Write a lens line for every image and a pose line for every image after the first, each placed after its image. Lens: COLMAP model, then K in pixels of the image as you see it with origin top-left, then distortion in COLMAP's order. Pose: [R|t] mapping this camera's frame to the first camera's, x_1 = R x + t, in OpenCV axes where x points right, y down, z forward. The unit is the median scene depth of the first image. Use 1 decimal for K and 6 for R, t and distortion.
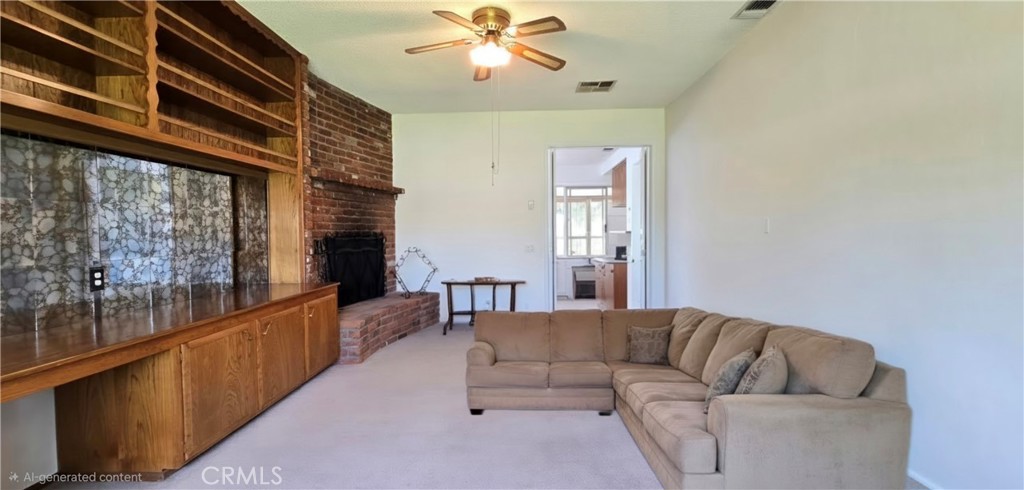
lens RADIAL K [[434.5, 0, 512.0], [0, 434.5, 245.0], [0, 0, 1]] dist [-0.000468, 0.000050]
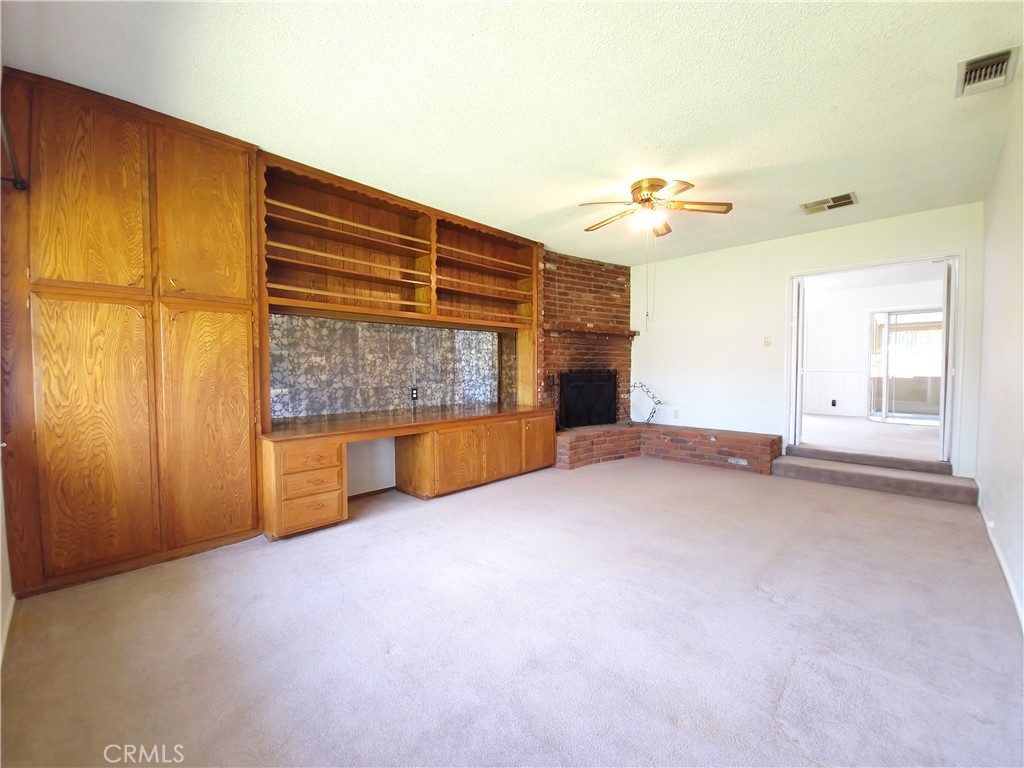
lens RADIAL K [[424.3, 0, 512.0], [0, 424.3, 384.0], [0, 0, 1]] dist [0.007959, -0.006516]
pose [[0.740221, 0.032660, -0.671570, 0.400852], [-0.025272, 0.999465, 0.020752, -0.010153], [0.671888, 0.001611, 0.740651, -0.070172]]
